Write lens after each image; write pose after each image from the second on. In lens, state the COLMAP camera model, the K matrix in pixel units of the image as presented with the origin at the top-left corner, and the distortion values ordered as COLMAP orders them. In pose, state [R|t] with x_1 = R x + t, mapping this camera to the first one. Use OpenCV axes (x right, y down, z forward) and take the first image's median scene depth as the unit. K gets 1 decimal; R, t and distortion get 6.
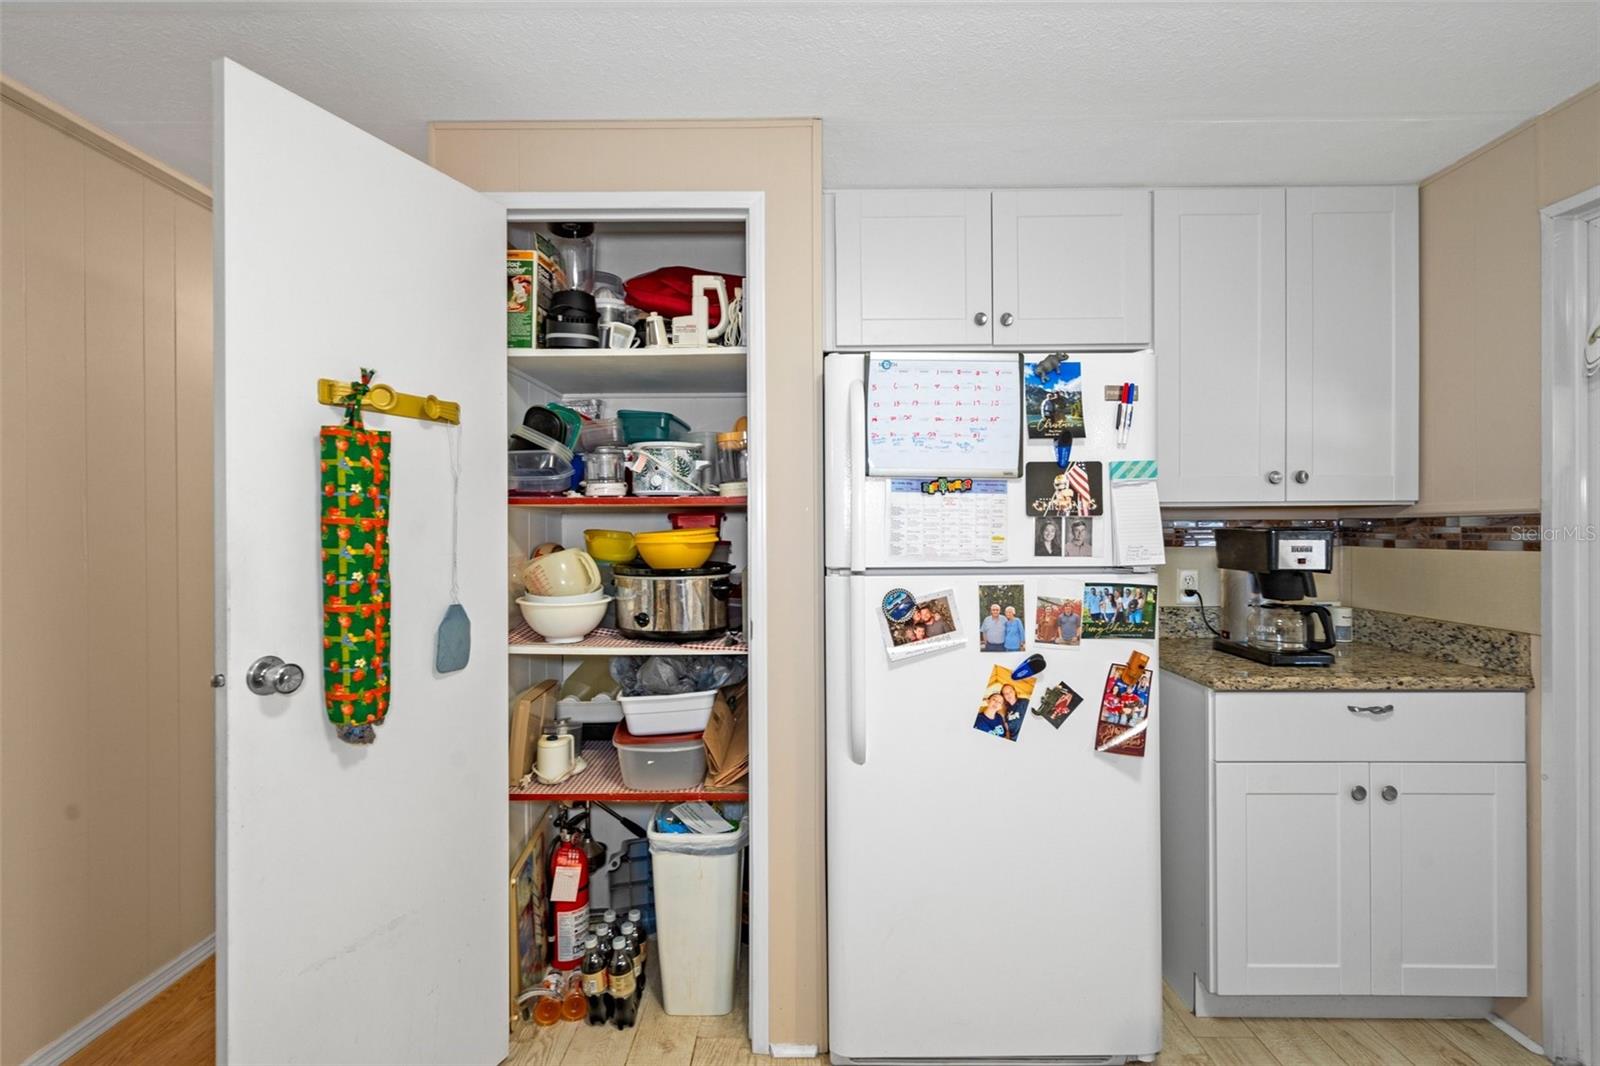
lens RADIAL K [[748.3, 0, 796.5], [0, 748.3, 524.4], [0, 0, 1]] dist [-0.002019, 0.002672]
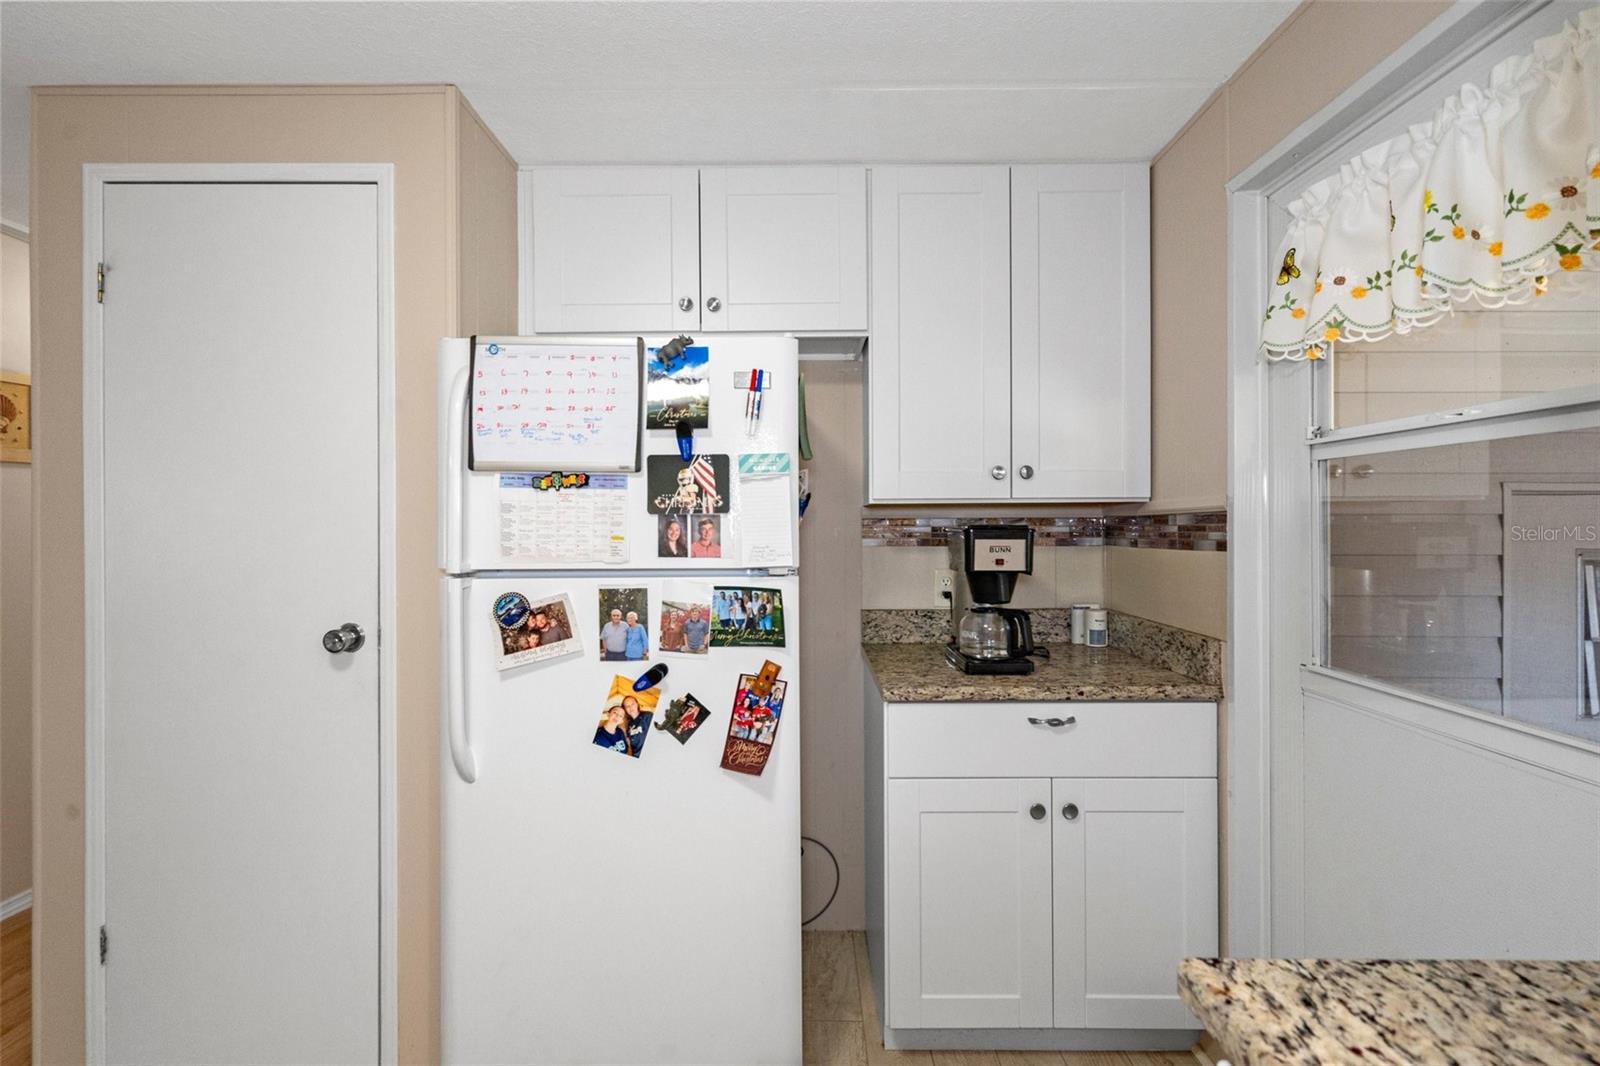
lens RADIAL K [[748.3, 0, 789.3], [0, 748.3, 523.4], [0, 0, 1]] dist [-0.002019, 0.002672]
pose [[0.999987, -0.000487, 0.005126, 0.474297], [0.000488, 1.000000, -0.000214, 0.001113], [-0.005126, 0.000217, 0.999987, 0.077374]]
